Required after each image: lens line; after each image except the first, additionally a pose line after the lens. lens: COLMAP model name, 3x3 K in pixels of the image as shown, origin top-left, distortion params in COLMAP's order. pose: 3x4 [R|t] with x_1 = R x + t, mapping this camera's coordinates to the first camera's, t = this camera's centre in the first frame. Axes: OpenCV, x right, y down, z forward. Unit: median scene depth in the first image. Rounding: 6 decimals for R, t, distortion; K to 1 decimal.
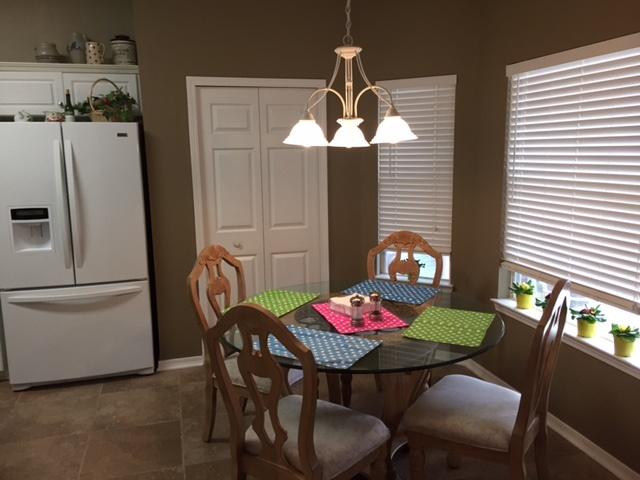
lens RADIAL K [[543.0, 0, 322.2], [0, 543.0, 239.5], [0, 0, 1]] dist [0.092637, -0.116100]
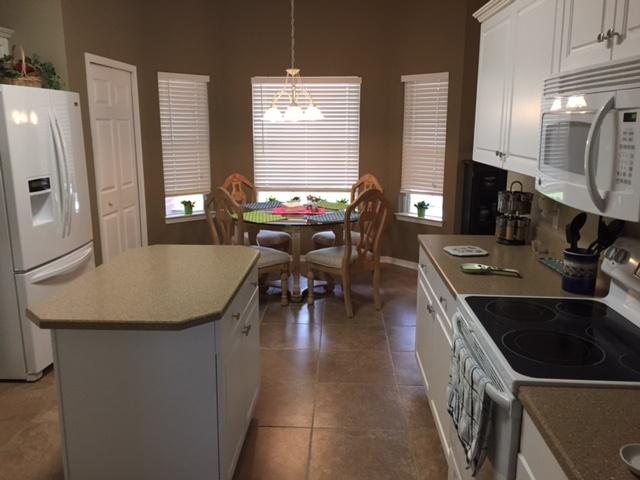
lens RADIAL K [[543.0, 0, 322.2], [0, 543.0, 239.5], [0, 0, 1]] dist [0.092637, -0.116100]
pose [[0.307824, -0.181758, 0.933921, -1.279148], [0.146586, 0.978924, 0.142201, -0.017820], [-0.940083, 0.093127, 0.327980, 0.234548]]
